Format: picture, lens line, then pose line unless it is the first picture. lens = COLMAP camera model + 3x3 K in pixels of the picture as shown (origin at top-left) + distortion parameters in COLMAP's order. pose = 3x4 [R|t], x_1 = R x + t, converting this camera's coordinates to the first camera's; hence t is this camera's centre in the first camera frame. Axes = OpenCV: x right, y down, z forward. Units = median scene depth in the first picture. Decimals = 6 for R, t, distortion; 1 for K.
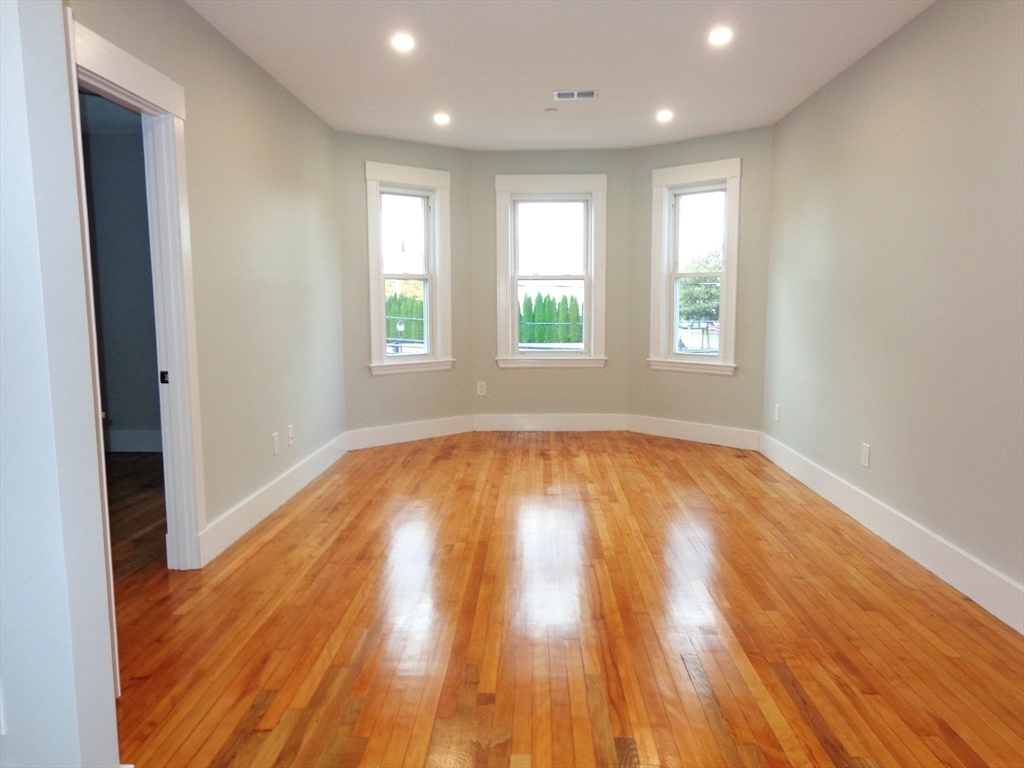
lens RADIAL K [[722.2, 0, 515.5], [0, 722.2, 382.2], [0, 0, 1]] dist [0.004470, 0.007695]
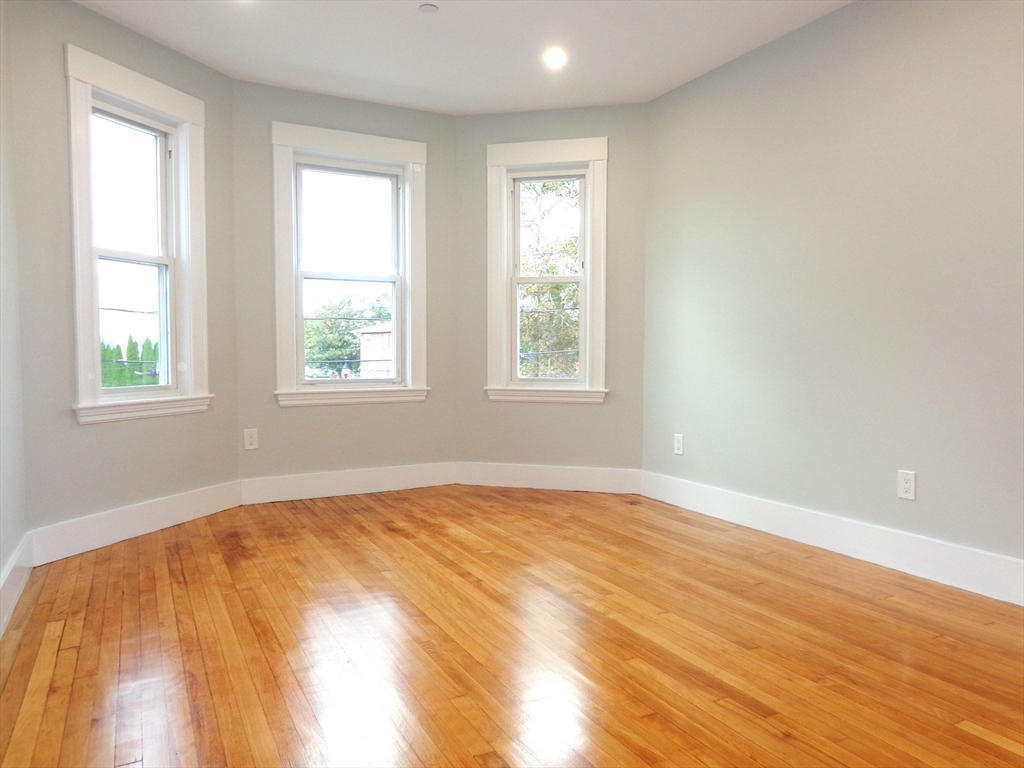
lens RADIAL K [[722.2, 0, 515.5], [0, 722.2, 382.2], [0, 0, 1]] dist [0.004470, 0.007695]
pose [[0.867388, -0.017583, 0.497321, -0.174607], [0.052008, 0.997106, -0.055454, 0.006734], [-0.494907, 0.073965, 0.865792, 0.325832]]
